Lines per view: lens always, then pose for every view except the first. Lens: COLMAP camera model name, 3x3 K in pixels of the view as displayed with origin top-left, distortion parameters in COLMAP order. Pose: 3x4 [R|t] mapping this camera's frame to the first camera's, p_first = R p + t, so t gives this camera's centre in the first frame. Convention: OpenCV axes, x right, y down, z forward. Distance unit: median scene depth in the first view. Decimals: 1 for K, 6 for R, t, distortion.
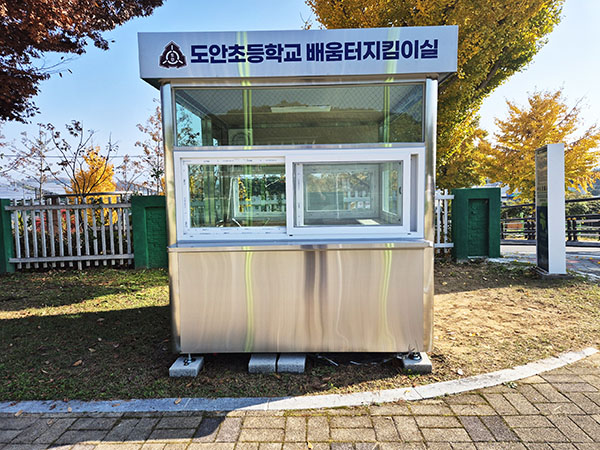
lens RADIAL K [[399.3, 0, 300.7], [0, 399.3, 218.9], [0, 0, 1]] dist [0.055641, -0.028519]
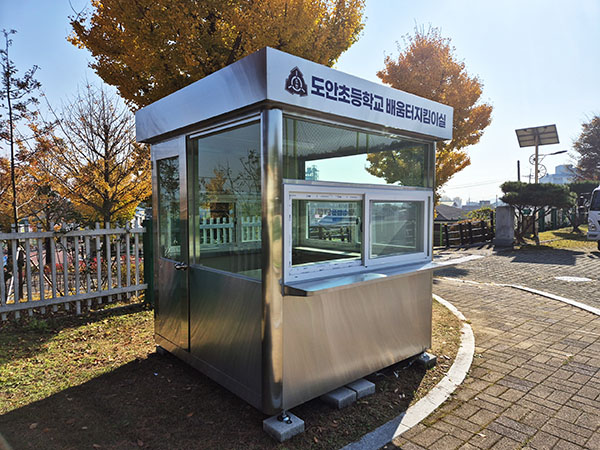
lens RADIAL K [[399.3, 0, 301.7], [0, 399.3, 227.3], [0, 0, 1]] dist [0.055641, -0.028519]
pose [[0.734884, -0.017797, 0.677959, -0.939821], [0.040558, 0.999020, -0.017737, -0.057644], [-0.676979, 0.040531, 0.734886, 0.337097]]
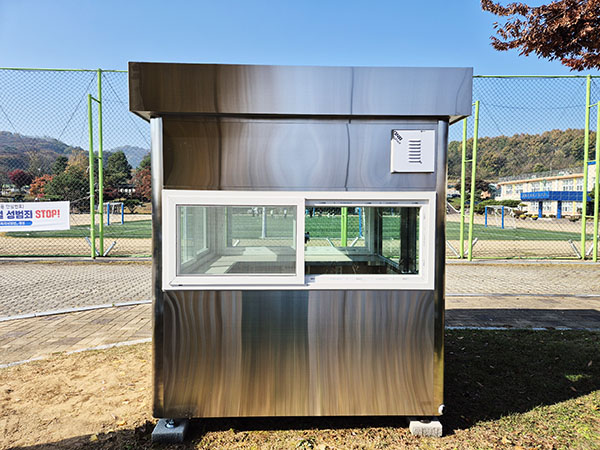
lens RADIAL K [[399.3, 0, 301.7], [0, 399.3, 223.1], [0, 0, 1]] dist [0.055641, -0.028519]
pose [[-0.998384, 0.015573, -0.054647, 0.062462], [0.009162, 0.993248, 0.115652, -0.273217], [0.056079, 0.114964, -0.991785, 2.730802]]
